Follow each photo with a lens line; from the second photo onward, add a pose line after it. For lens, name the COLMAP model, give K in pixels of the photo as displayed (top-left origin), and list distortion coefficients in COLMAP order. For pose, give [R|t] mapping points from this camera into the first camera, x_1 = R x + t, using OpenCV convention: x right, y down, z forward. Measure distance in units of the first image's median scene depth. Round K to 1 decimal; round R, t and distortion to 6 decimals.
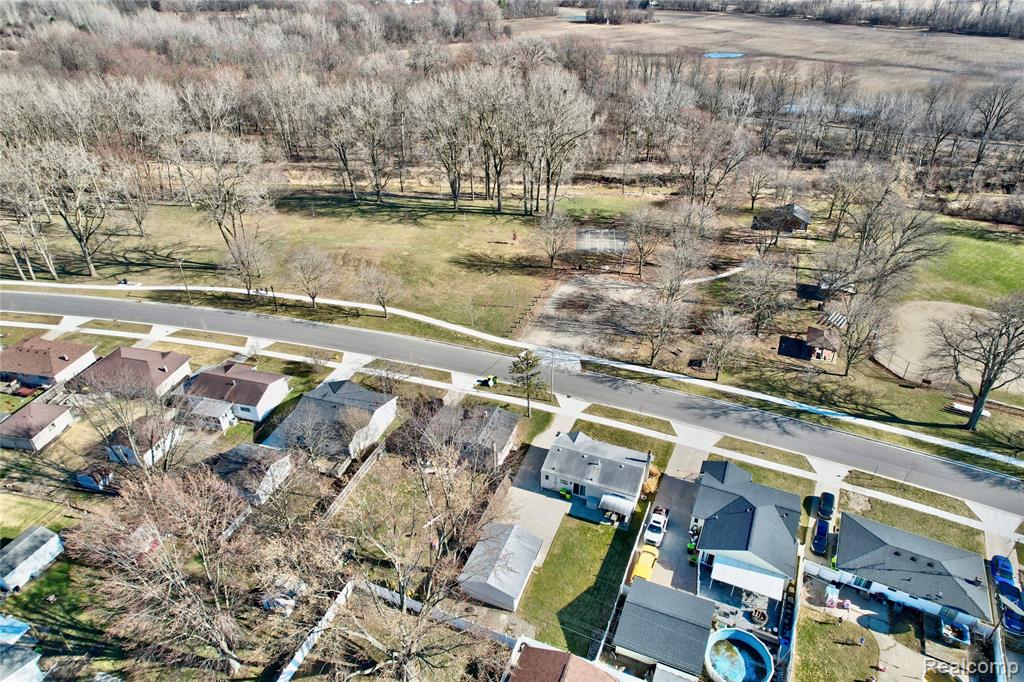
lens RADIAL K [[646.7, 0, 512.0], [0, 646.7, 341.0], [0, 0, 1]] dist [-0.067548, 0.060332]
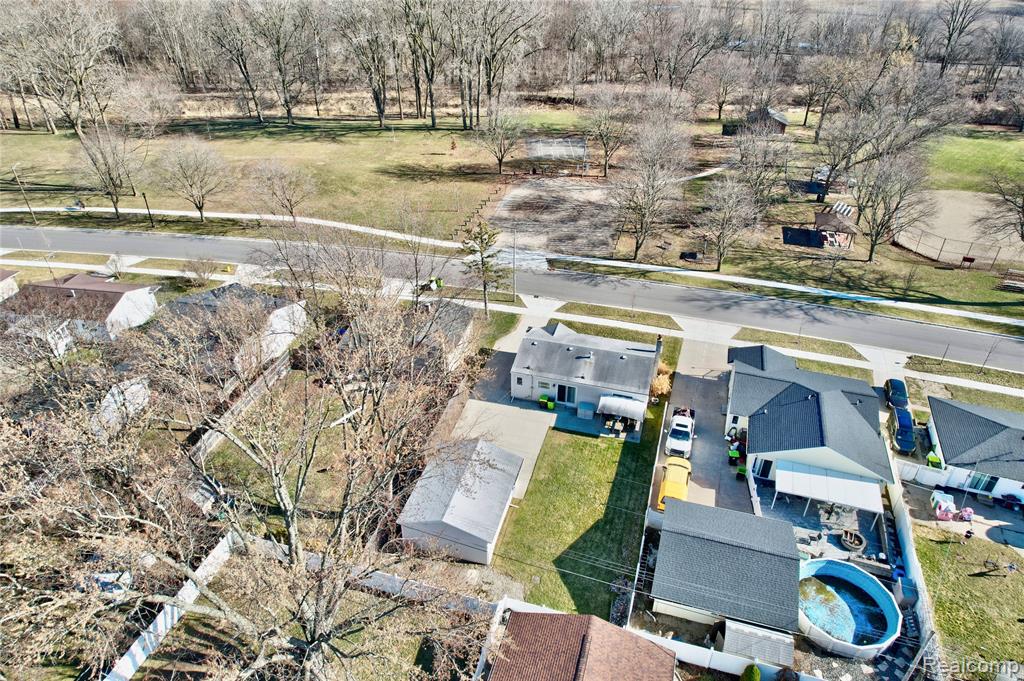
lens RADIAL K [[646.7, 0, 512.0], [0, 646.7, 340.5], [0, 0, 1]] dist [-0.067548, 0.060332]
pose [[0.994644, -0.053969, 0.088149, -0.011130], [0.052863, 0.998492, 0.014830, 0.124880], [-0.088817, -0.010091, 0.995997, 0.235474]]
